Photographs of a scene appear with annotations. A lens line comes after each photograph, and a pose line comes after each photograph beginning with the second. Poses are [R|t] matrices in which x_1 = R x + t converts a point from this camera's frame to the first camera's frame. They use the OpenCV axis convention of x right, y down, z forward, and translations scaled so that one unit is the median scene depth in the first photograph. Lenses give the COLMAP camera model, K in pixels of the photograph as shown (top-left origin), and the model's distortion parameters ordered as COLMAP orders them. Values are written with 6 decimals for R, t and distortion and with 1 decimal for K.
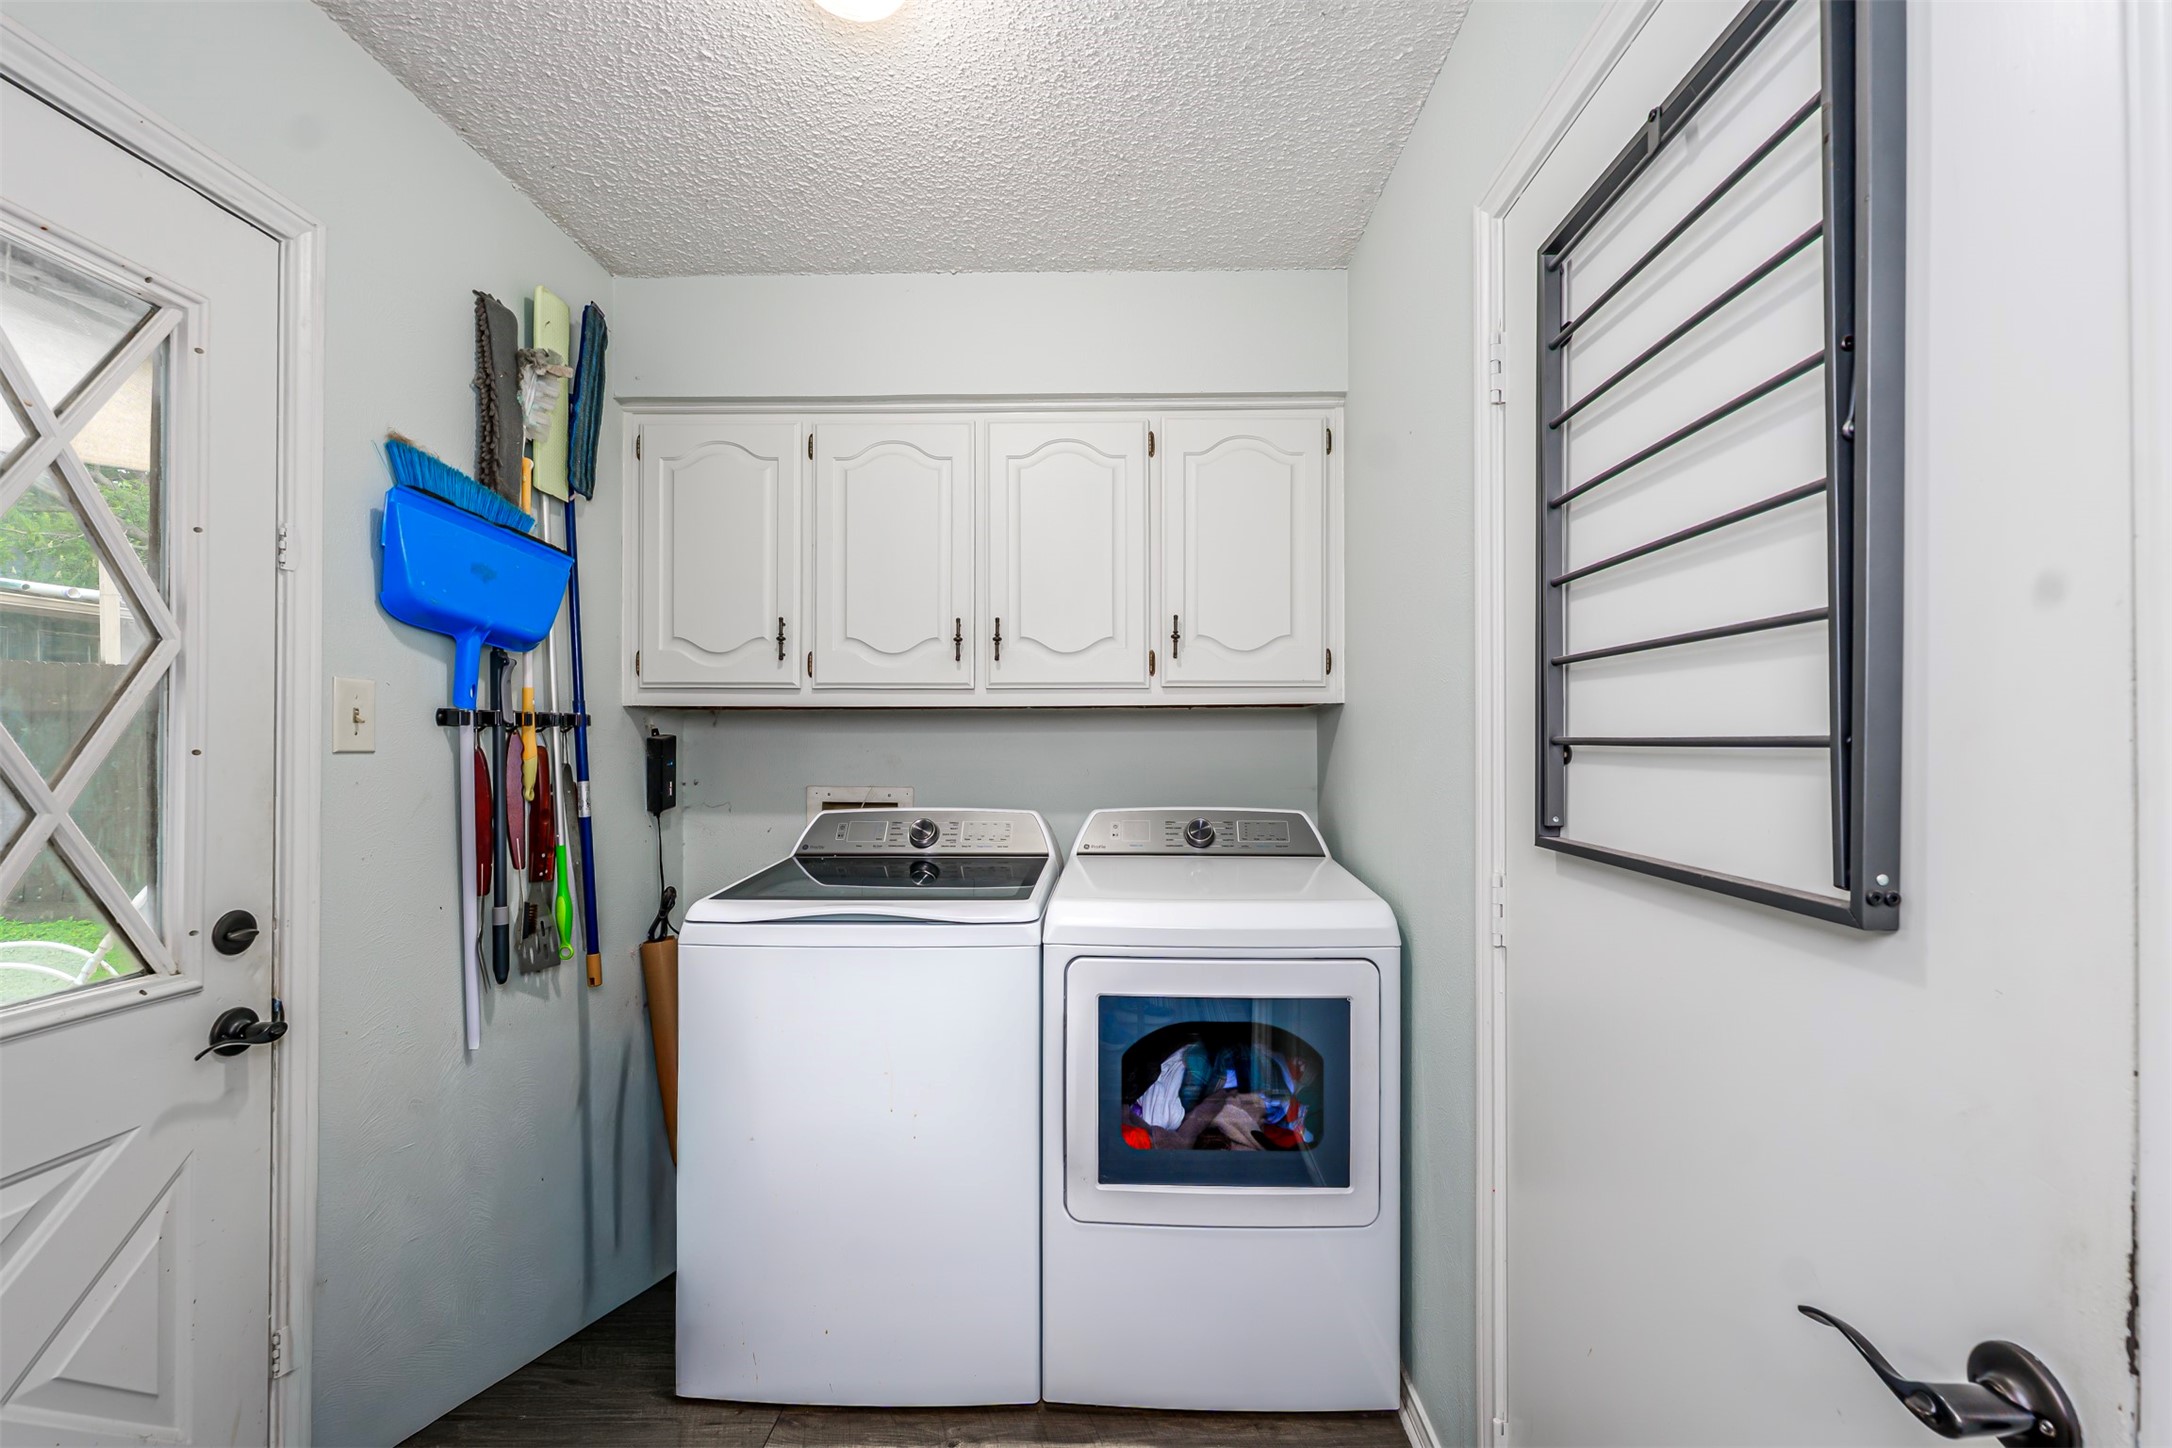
lens RADIAL K [[898.8, 0, 1090.8], [0, 898.8, 734.7], [0, 0, 1]] dist [0.000224, -0.000163]
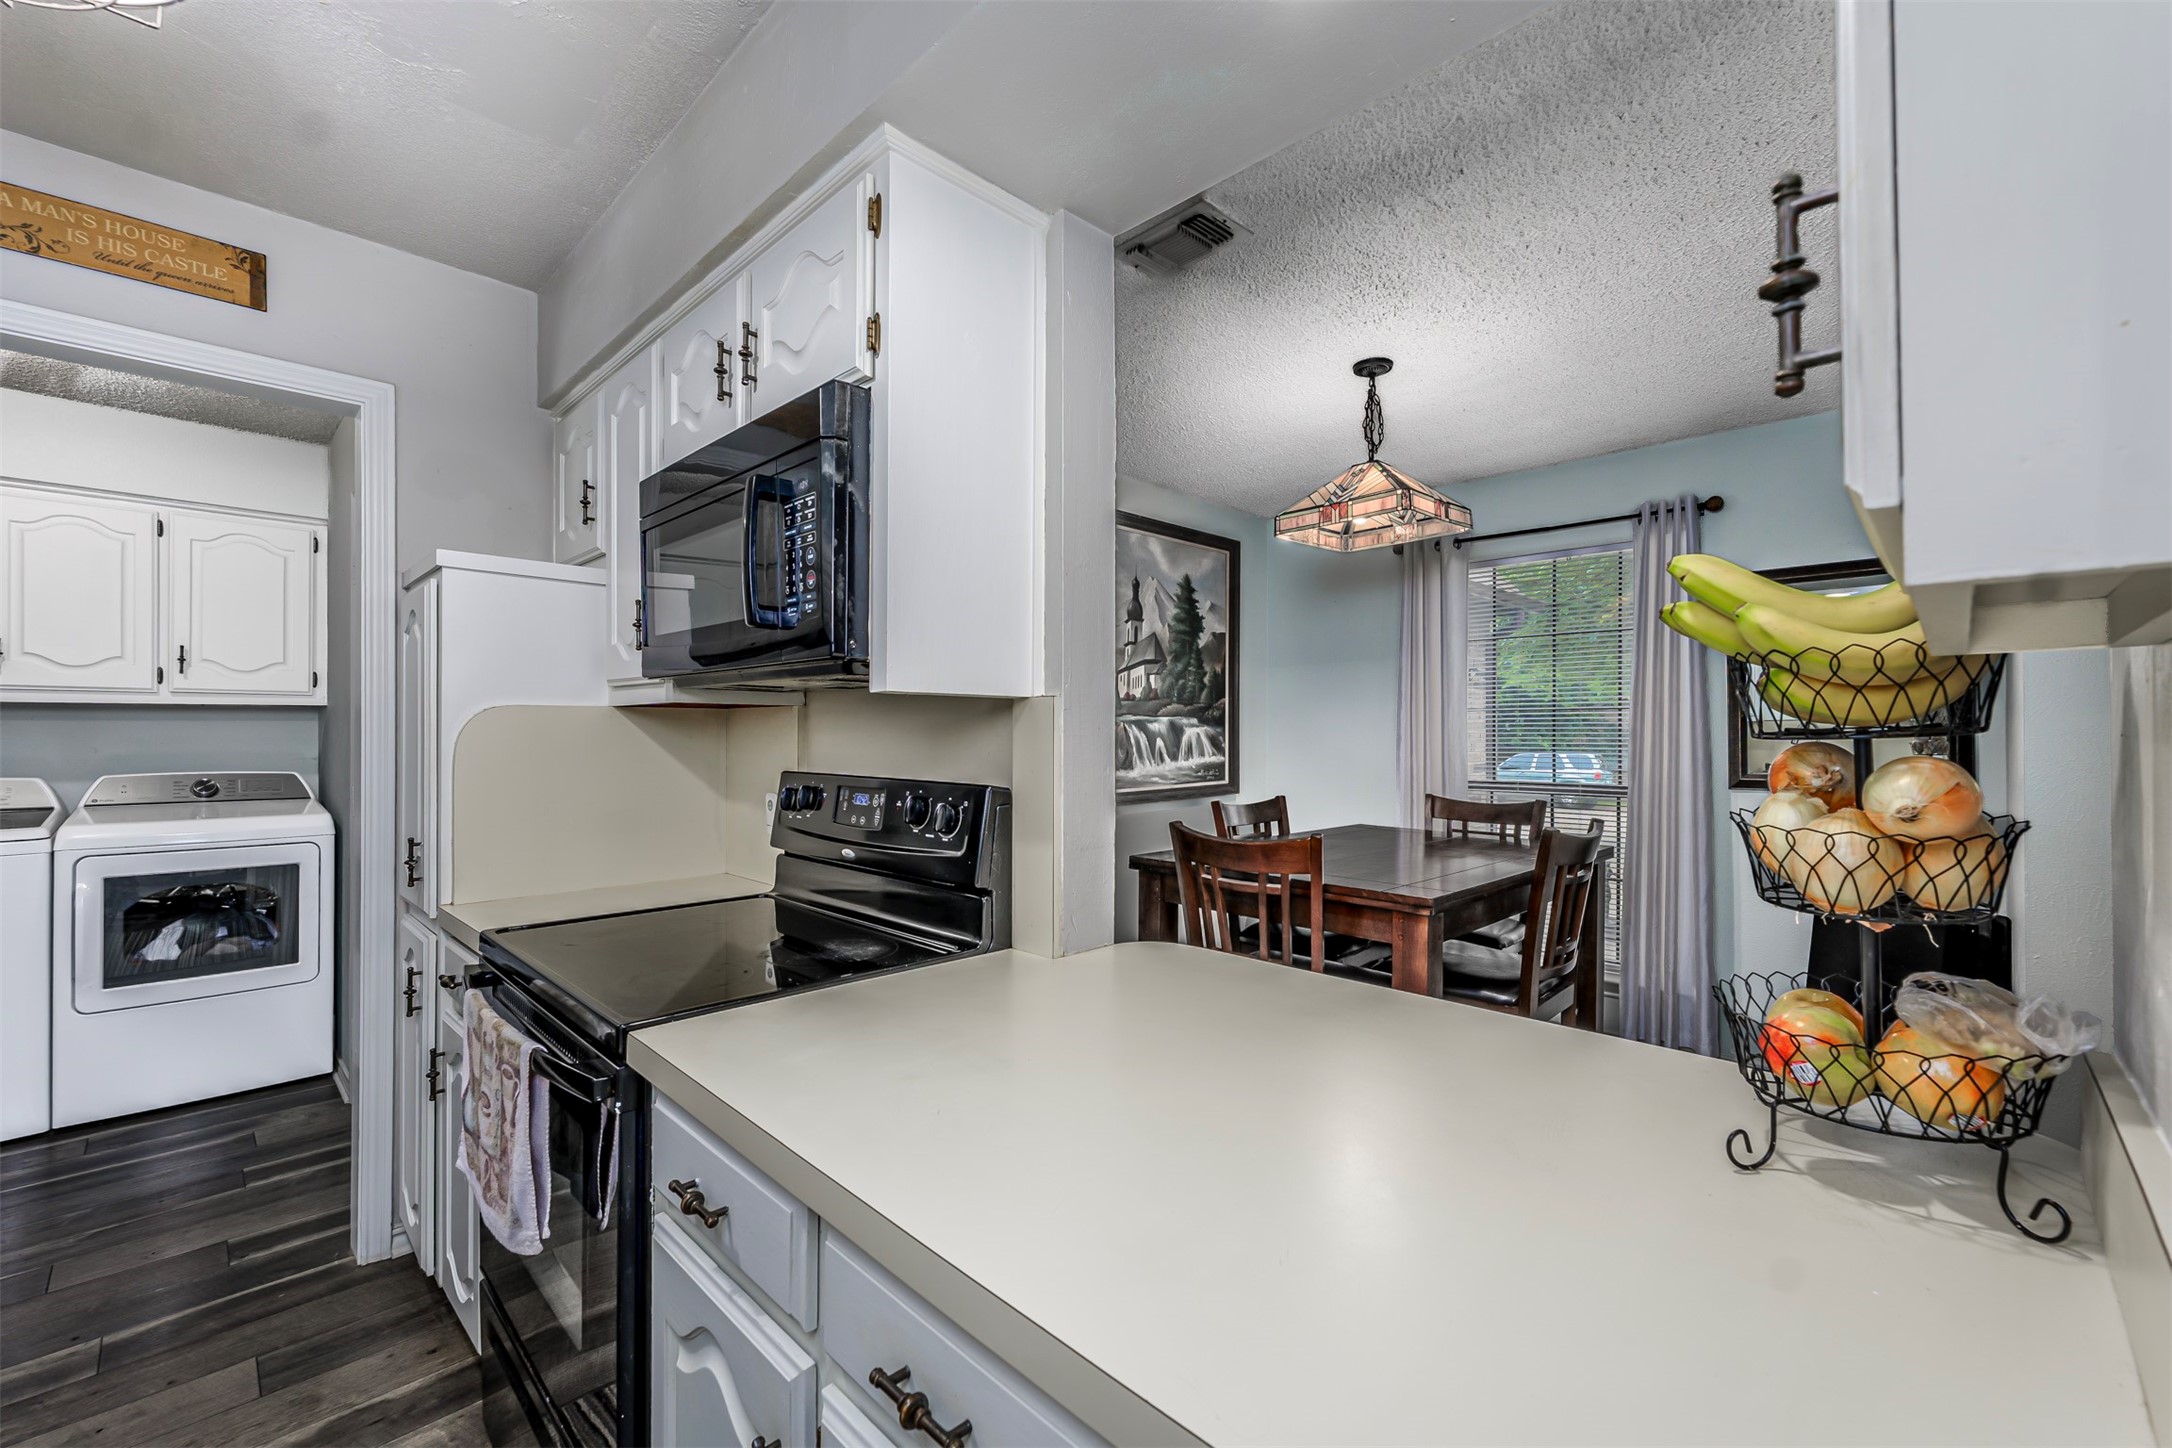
lens RADIAL K [[898.8, 0, 1089.7], [0, 898.8, 730.8], [0, 0, 1]] dist [0.000224, -0.000163]
pose [[0.676236, 0.003264, 0.736678, 0.014474], [-0.009105, 0.999951, 0.003927, -0.009173], [-0.736629, -0.009363, 0.676232, -1.309881]]
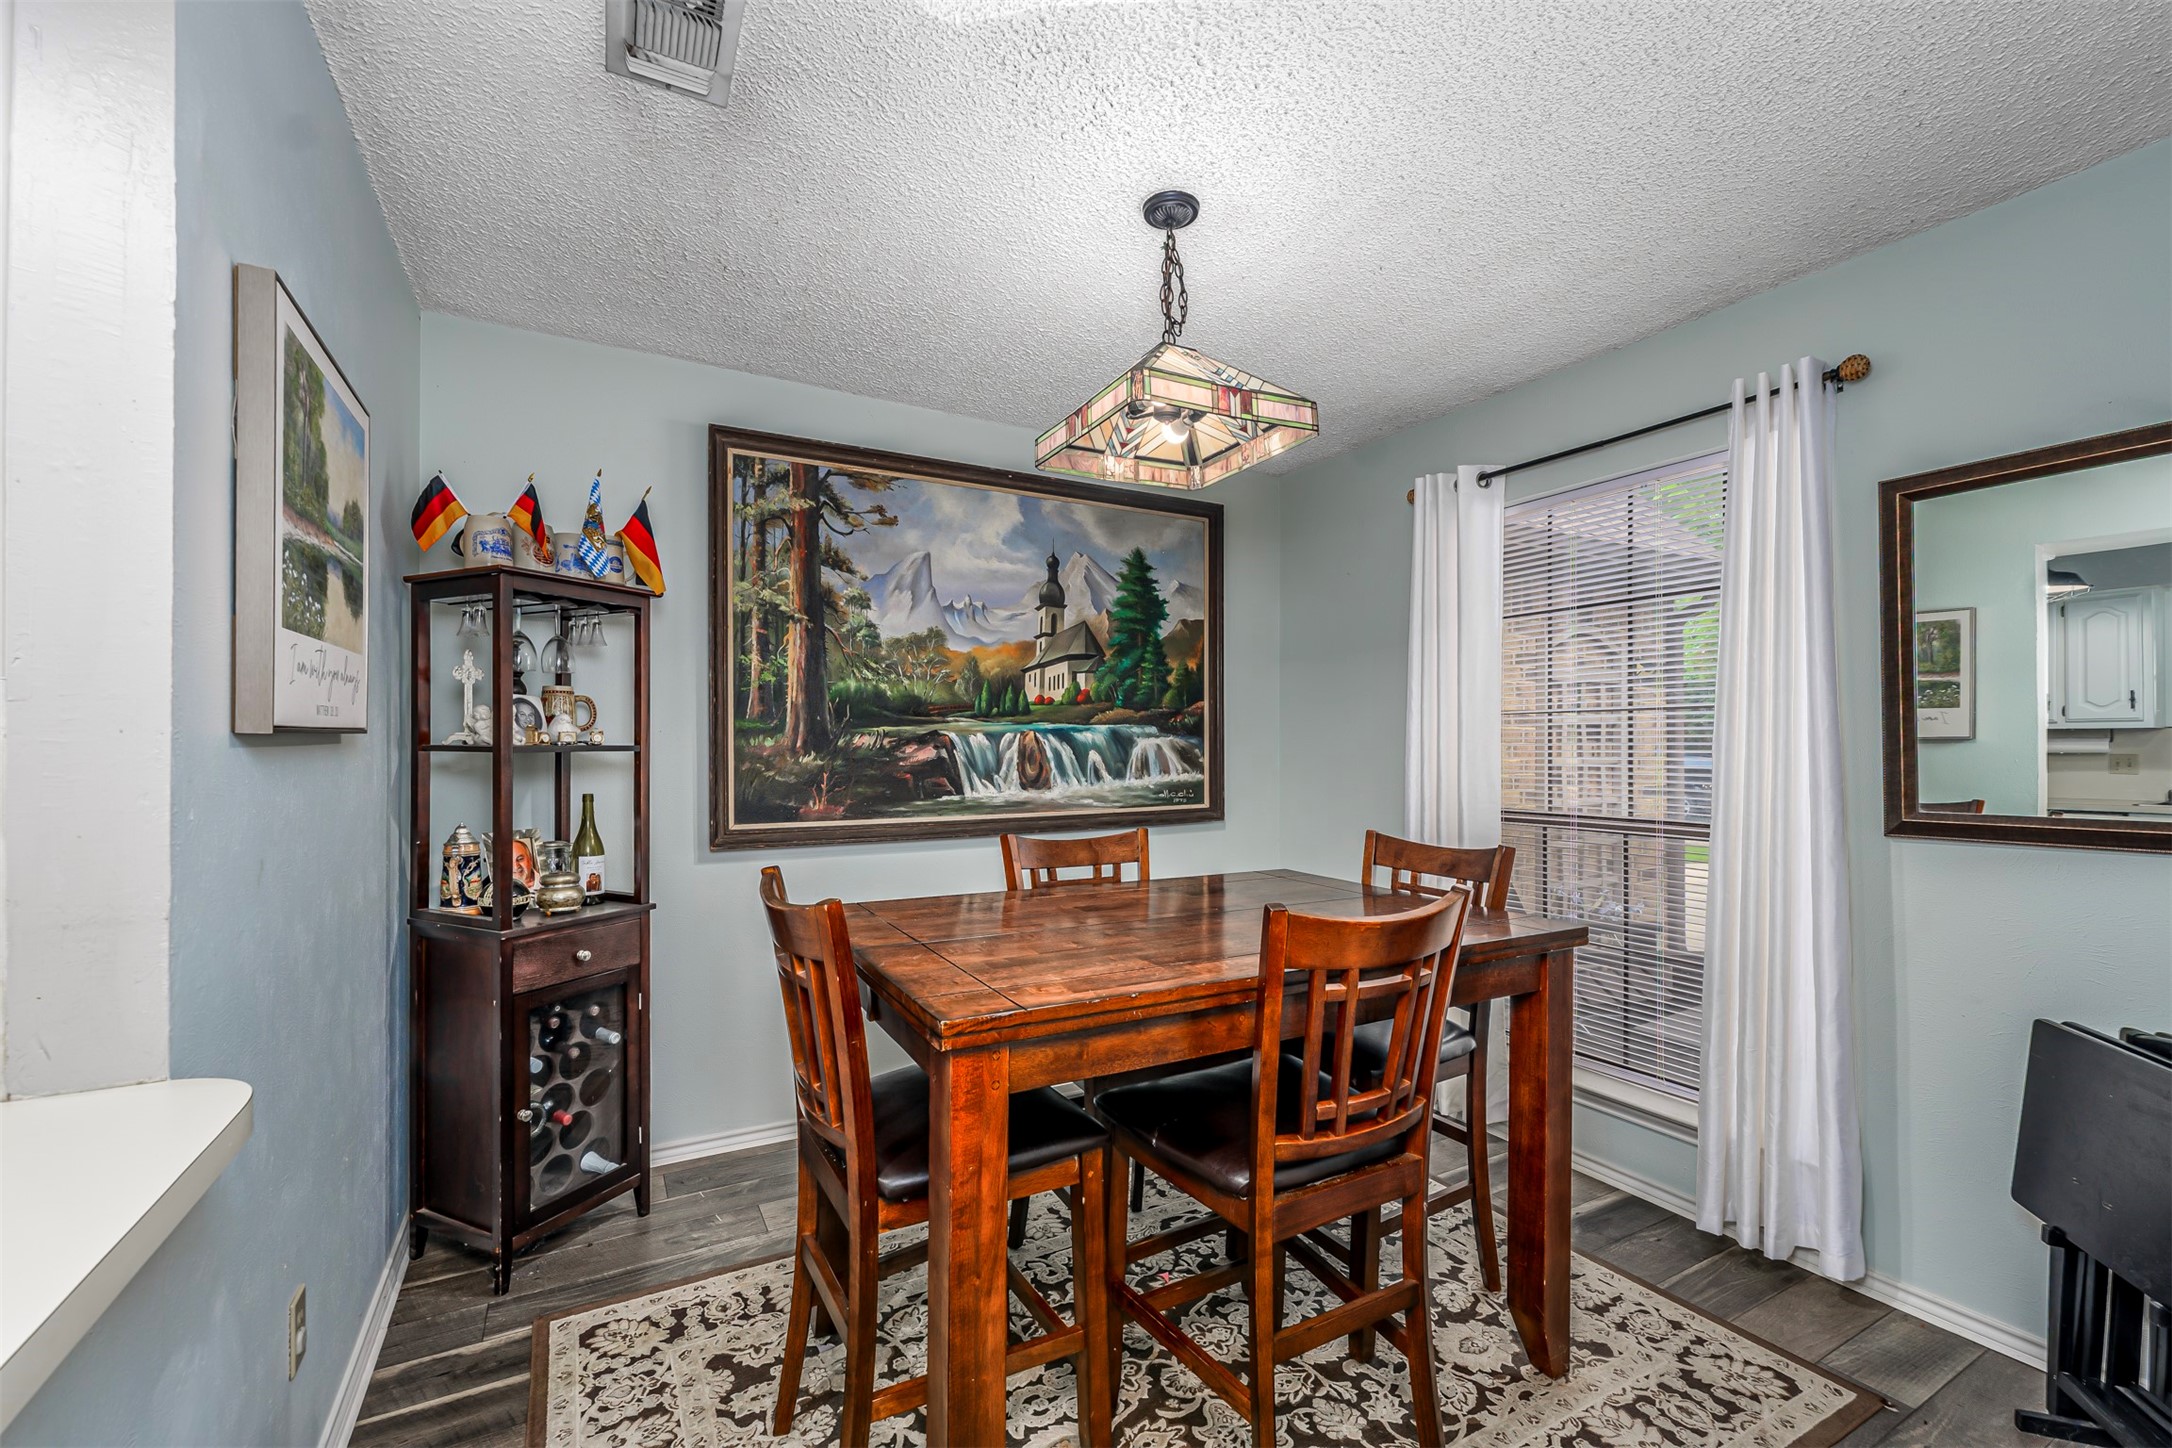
lens RADIAL K [[898.8, 0, 1072.2], [0, 898.8, 742.5], [0, 0, 1]] dist [0.000224, -0.000163]
pose [[0.857512, 0.003523, 0.514452, 0.821536], [-0.007026, 0.999963, 0.004862, -0.009237], [-0.514416, -0.007784, 0.857505, -1.467435]]
